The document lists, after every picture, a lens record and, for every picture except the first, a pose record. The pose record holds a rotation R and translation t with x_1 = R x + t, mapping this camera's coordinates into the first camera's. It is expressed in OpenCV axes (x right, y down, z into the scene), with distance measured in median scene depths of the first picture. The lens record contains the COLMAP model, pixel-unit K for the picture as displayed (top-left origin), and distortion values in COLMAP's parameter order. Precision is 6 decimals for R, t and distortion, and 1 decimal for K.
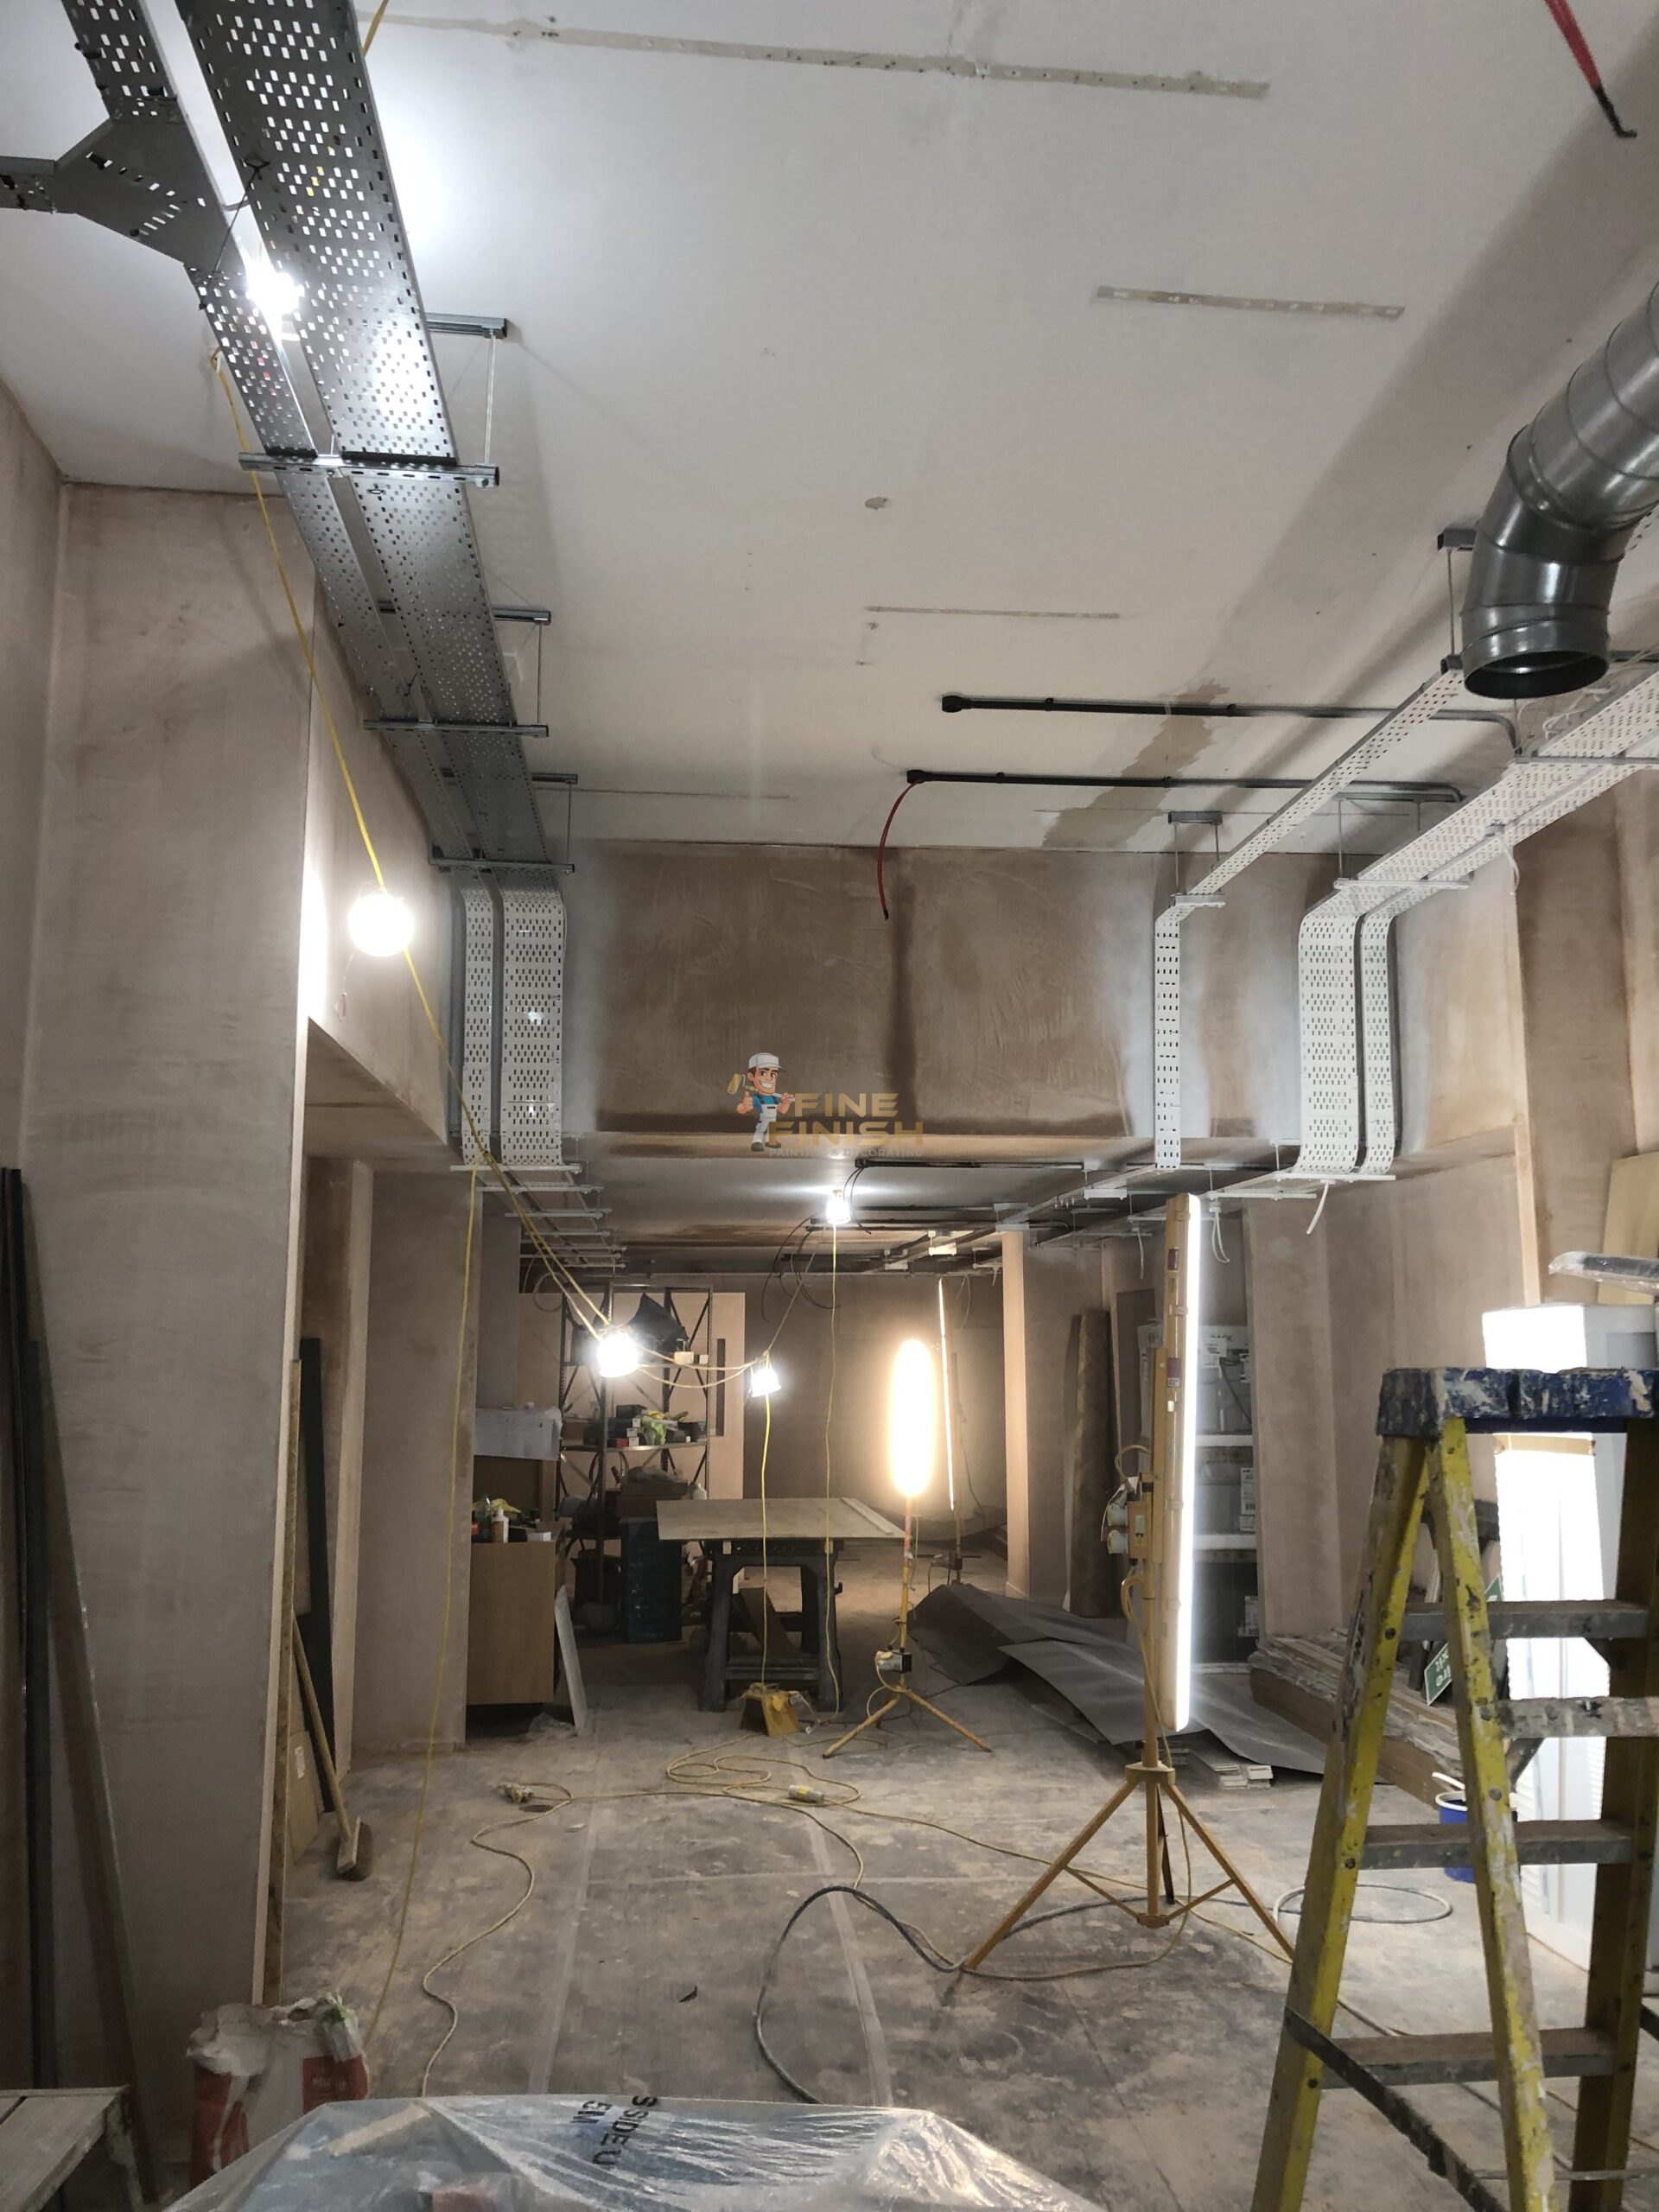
lens RADIAL K [[1873.2, 0, 829.5], [0, 1873.2, 1106.0], [0, 0, 1]] dist [0.007513, -0.004445]
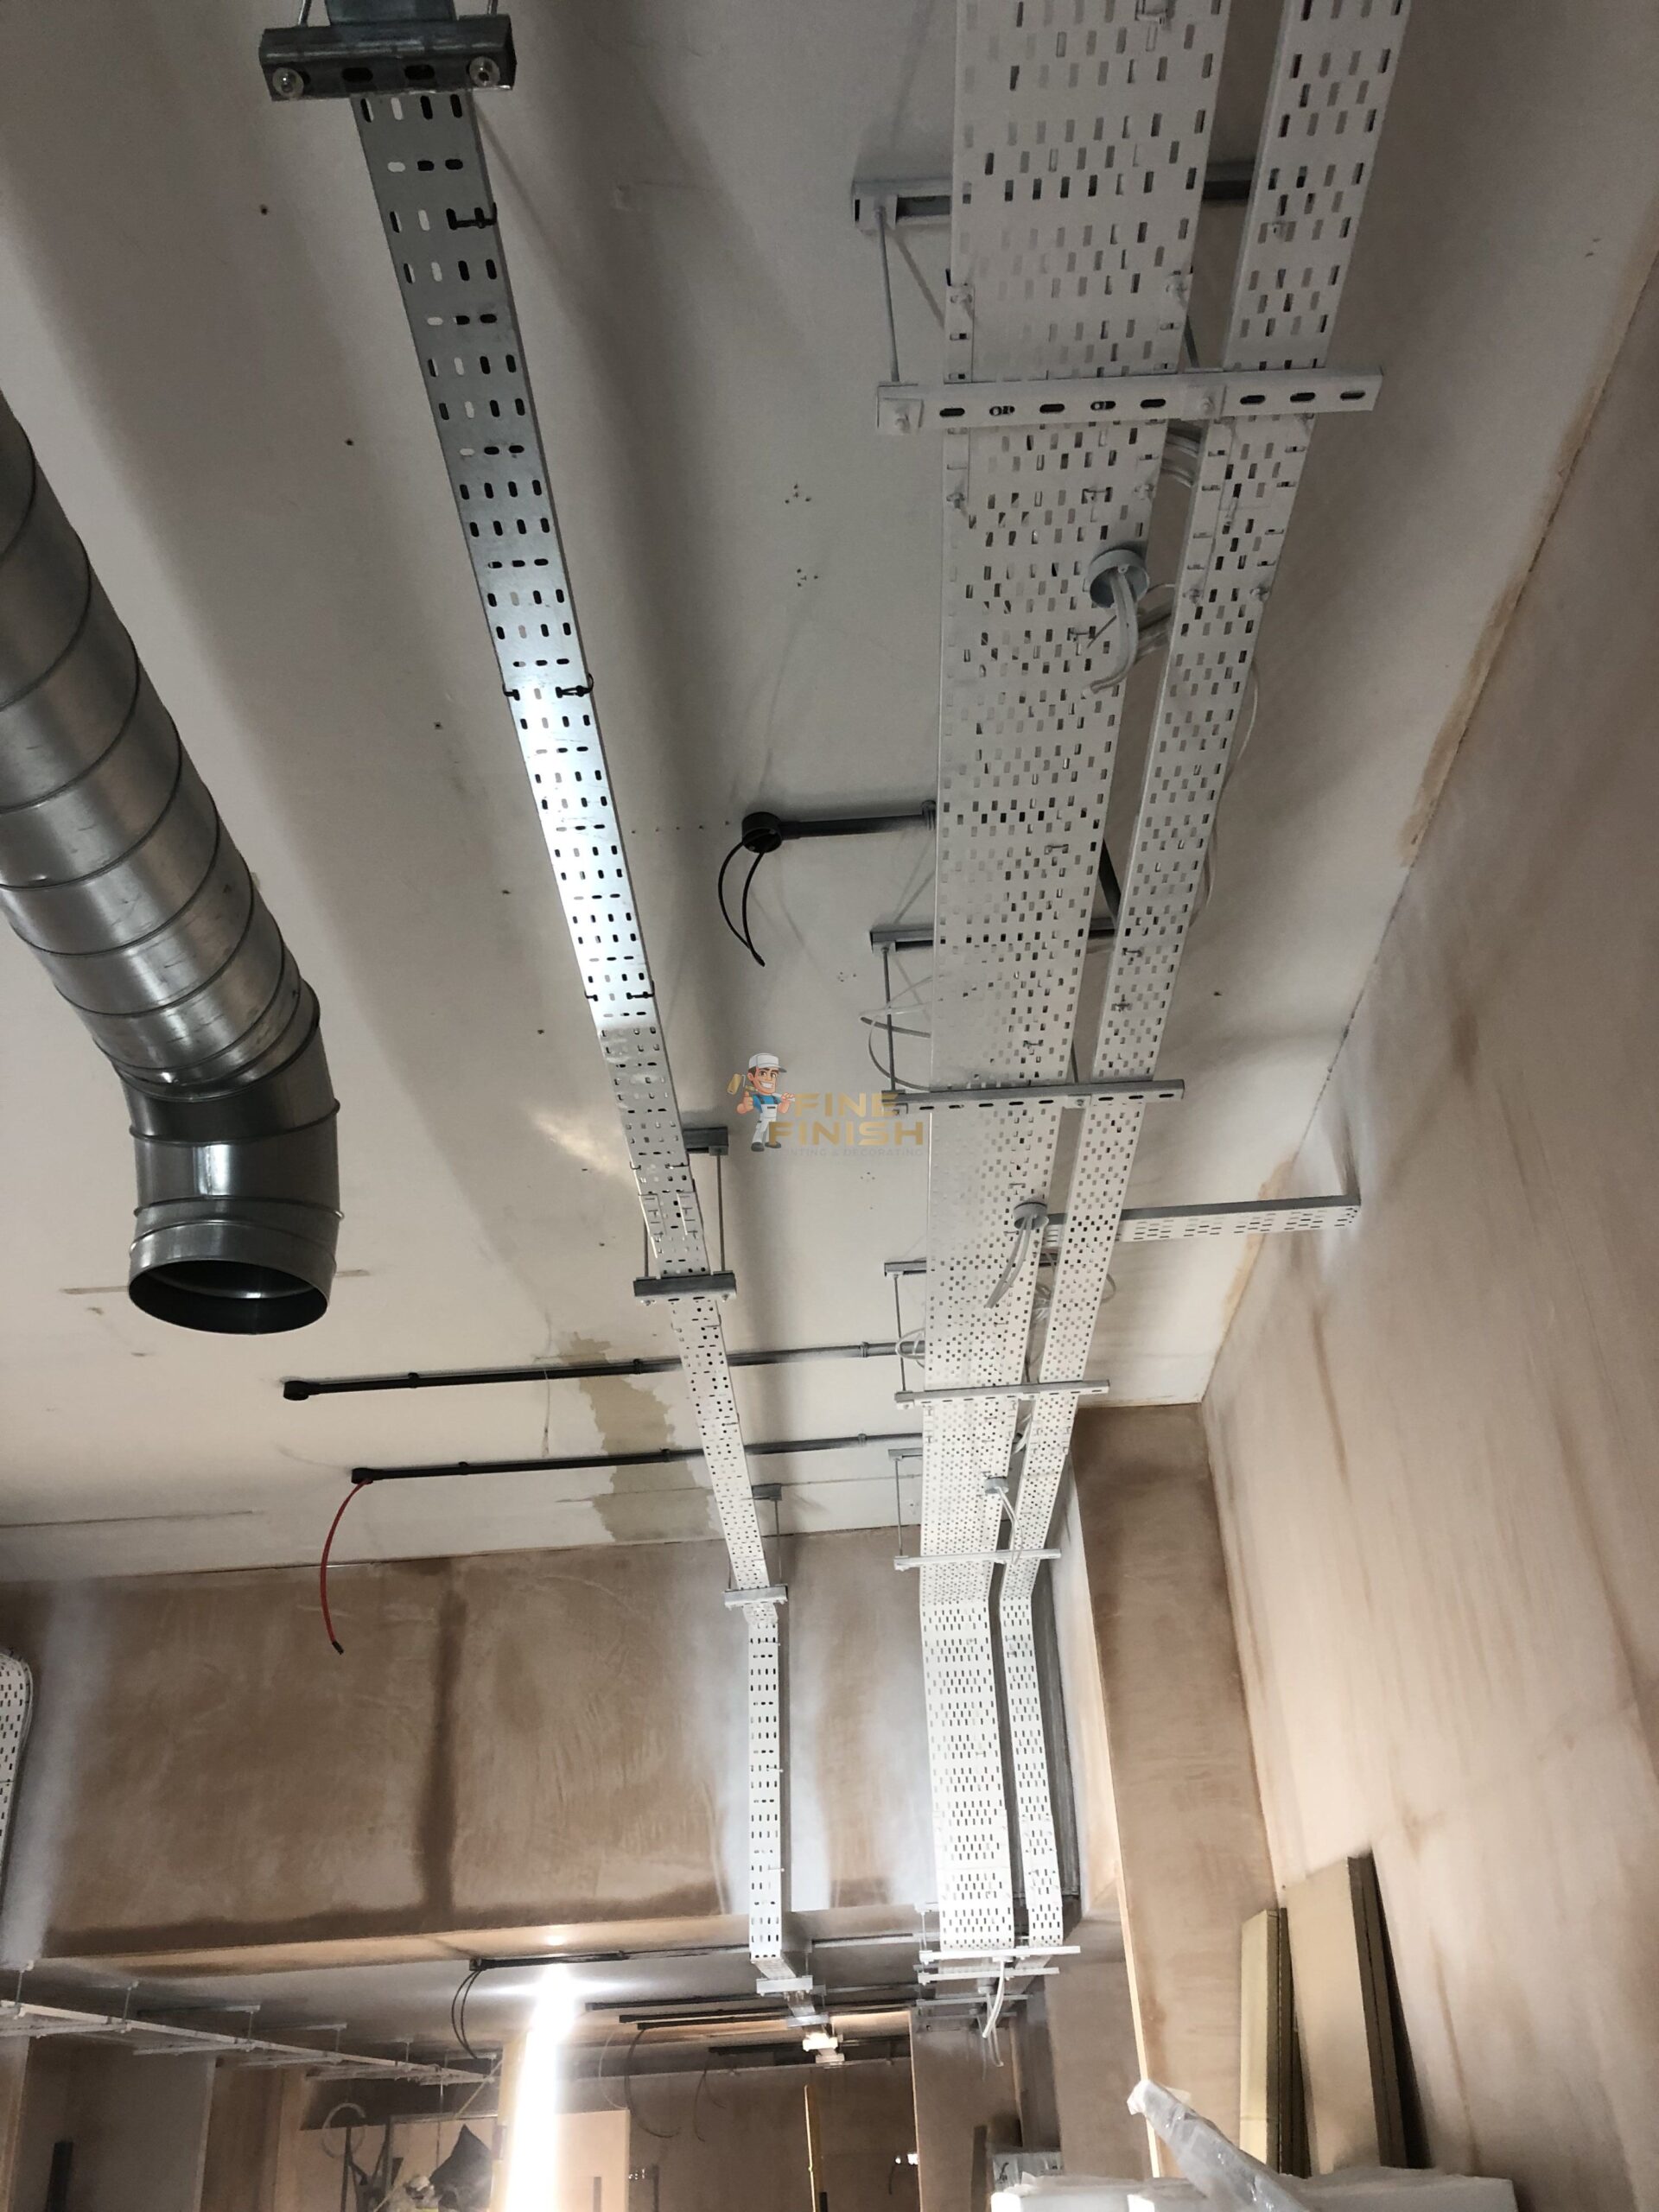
lens RADIAL K [[1934.2, 0, 829.5], [0, 1934.2, 1106.0], [0, 0, 1]] dist [0.009024, -0.001342]
pose [[0.990150, -0.103894, -0.093861, 0.312502], [0.065106, 0.935129, -0.348275, -0.014346], [0.123956, 0.338733, 0.932682, 0.148298]]
